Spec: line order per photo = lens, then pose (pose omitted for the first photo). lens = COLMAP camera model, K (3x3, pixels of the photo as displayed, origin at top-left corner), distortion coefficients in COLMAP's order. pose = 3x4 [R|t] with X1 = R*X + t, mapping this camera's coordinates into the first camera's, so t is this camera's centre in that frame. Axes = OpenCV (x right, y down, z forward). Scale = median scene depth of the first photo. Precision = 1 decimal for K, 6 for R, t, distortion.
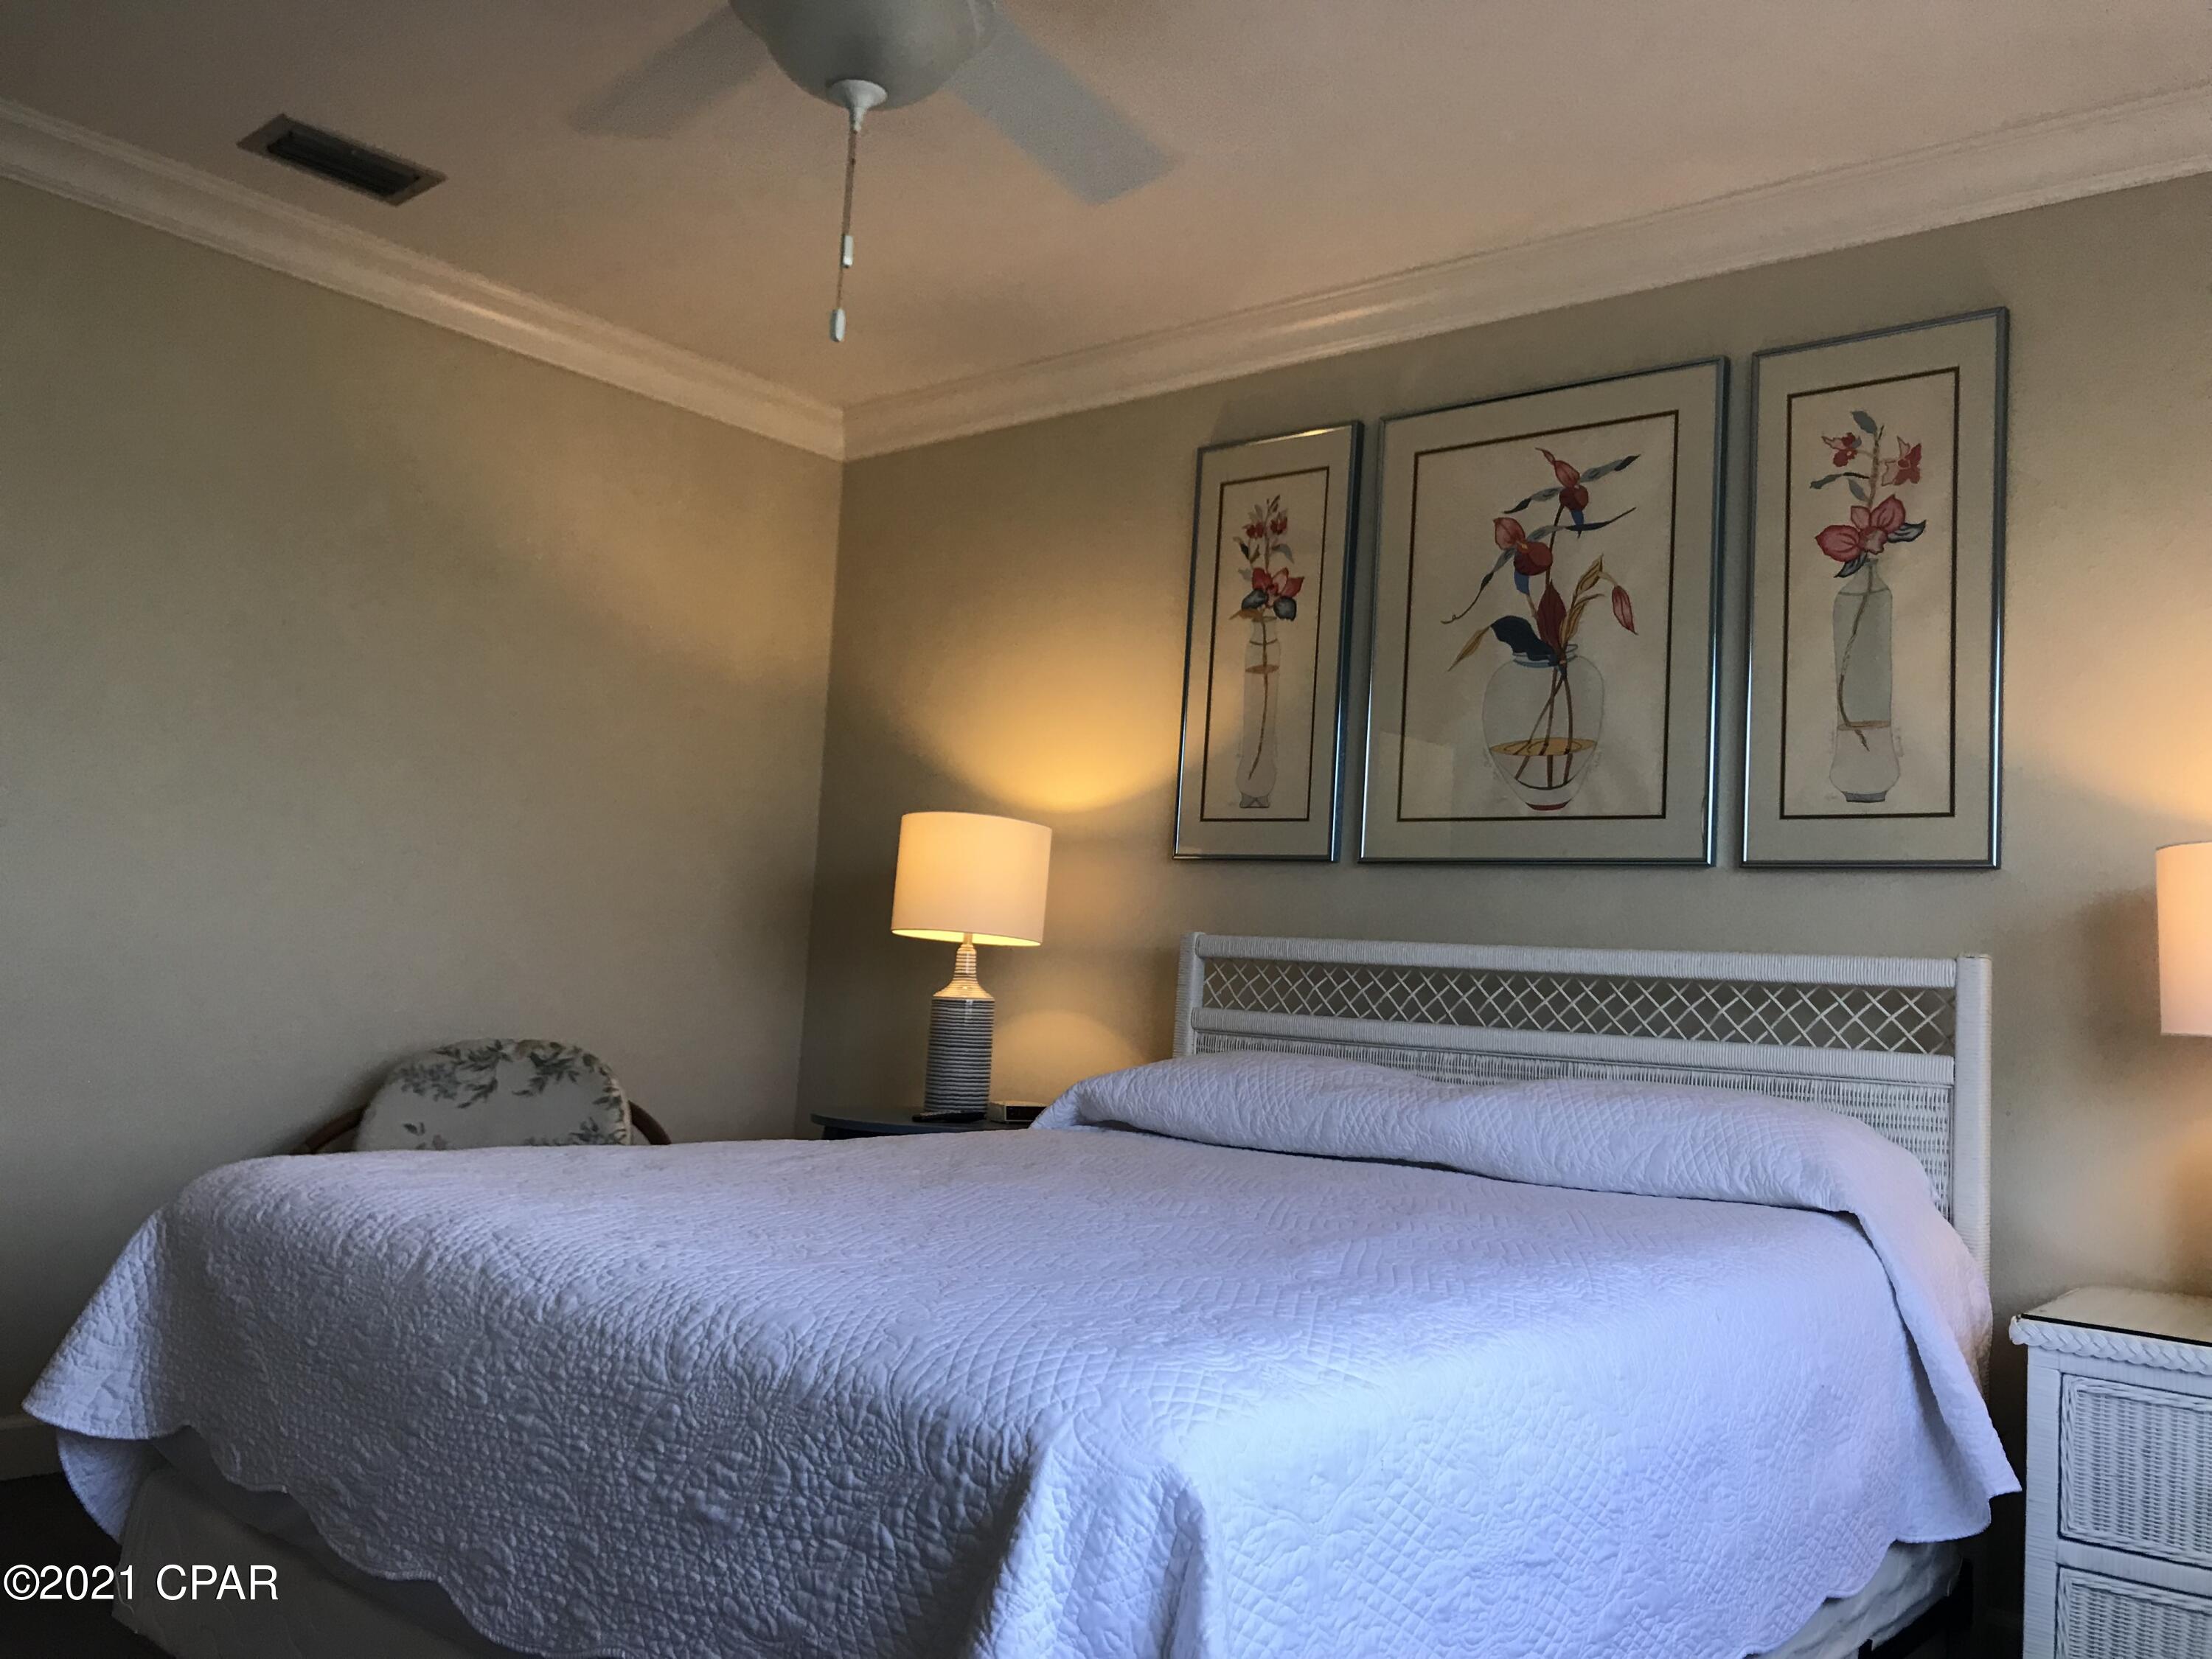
lens RADIAL K [[1798.4, 0, 1125.1], [0, 1798.4, 820.8], [0, 0, 1]] dist [-0.001189, -0.026949]
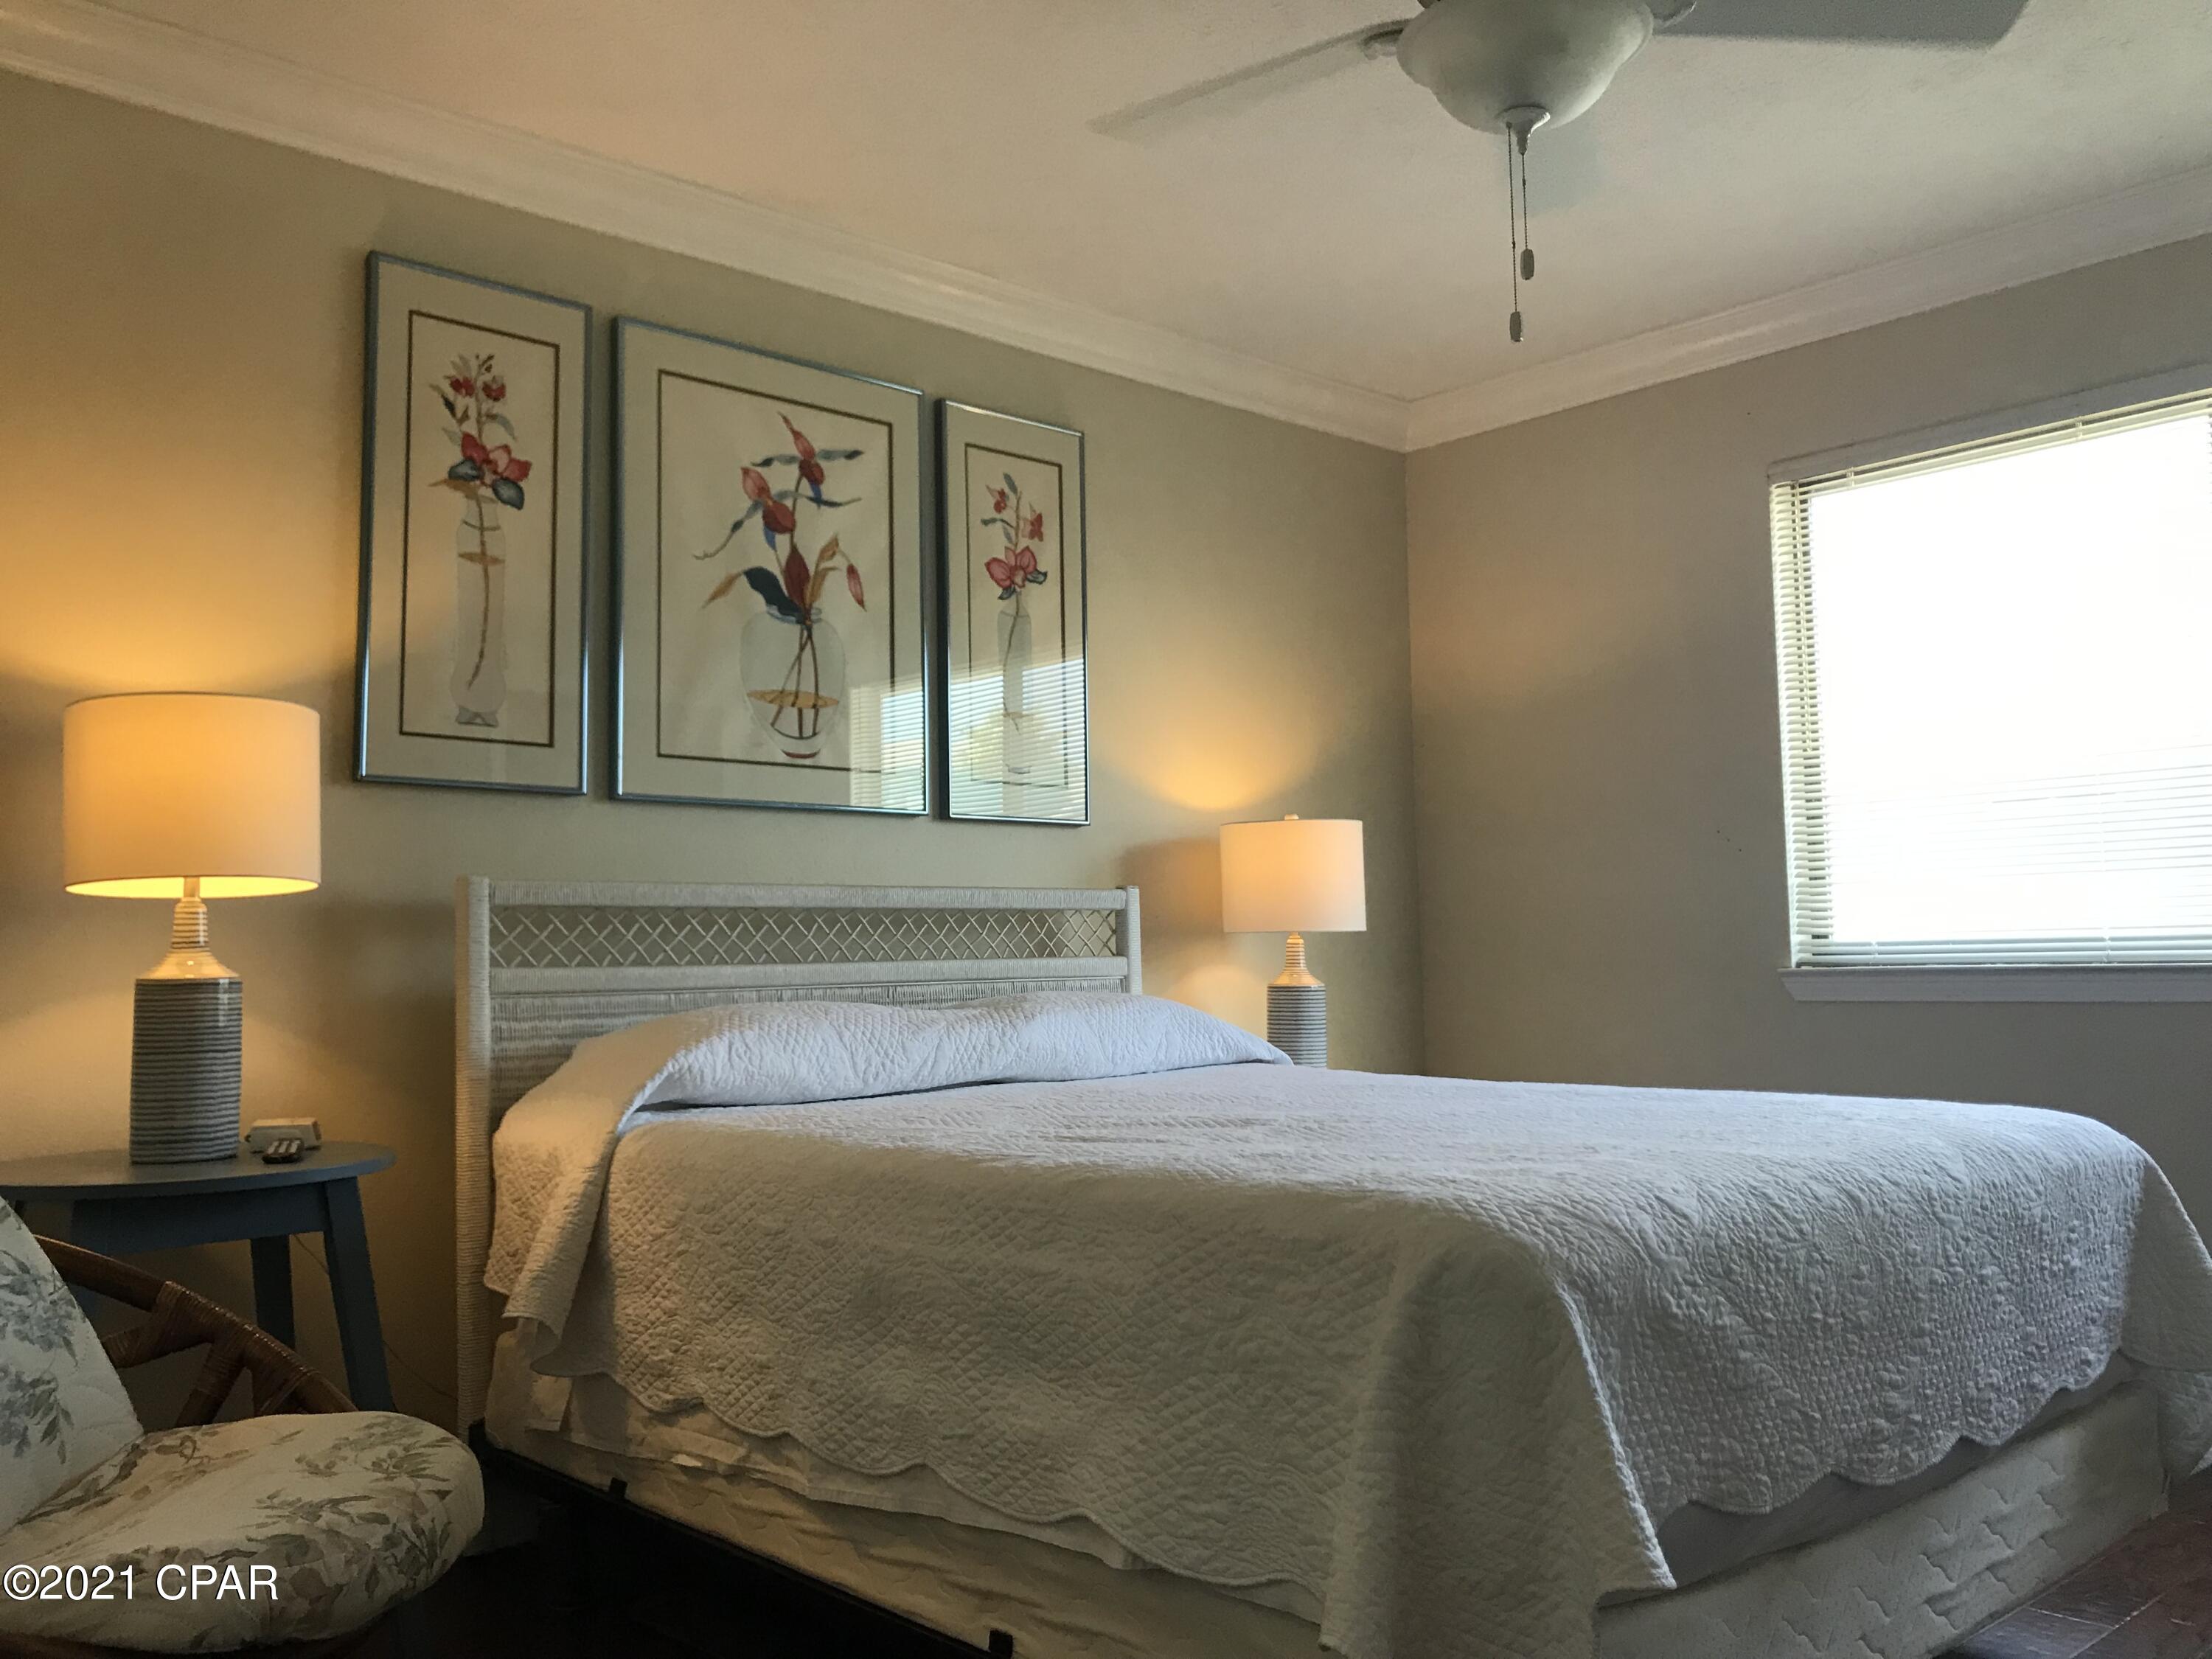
lens RADIAL K [[1798.4, 0, 1125.4], [0, 1798.4, 838.1], [0, 0, 1]] dist [-0.001189, -0.026949]
pose [[0.119201, -0.000950, 0.992870, -0.800571], [-0.072904, 0.997292, 0.009707, 0.016885], [-0.990190, -0.073541, 0.118809, 0.663597]]
